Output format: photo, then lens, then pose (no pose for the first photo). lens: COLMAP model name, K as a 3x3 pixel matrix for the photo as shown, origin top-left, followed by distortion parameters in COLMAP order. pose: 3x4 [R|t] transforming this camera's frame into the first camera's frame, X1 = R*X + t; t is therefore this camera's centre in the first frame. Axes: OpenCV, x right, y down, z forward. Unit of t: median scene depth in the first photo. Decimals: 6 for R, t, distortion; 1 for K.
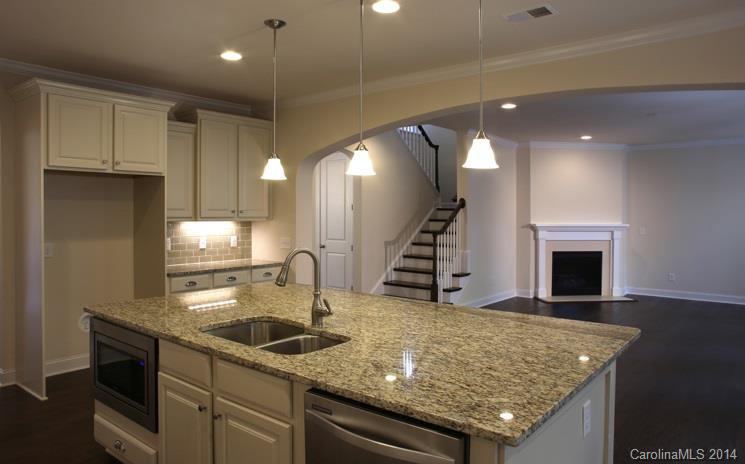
lens RADIAL K [[513.0, 0, 372.8], [0, 513.0, 218.7], [0, 0, 1]] dist [-0.064797, 0.000326]
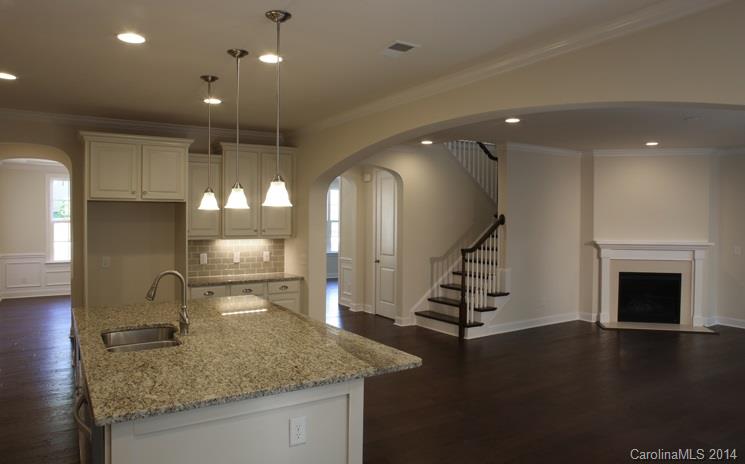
lens RADIAL K [[536.0, 0, 372.5], [0, 536.0, 232.0], [0, 0, 1]] dist [-0.058860, 0.003349]
pose [[0.944774, 0.003860, -0.327699, 0.290798], [0.000132, 0.999926, 0.012157, -0.020549], [0.327721, -0.011529, 0.944704, -0.024514]]
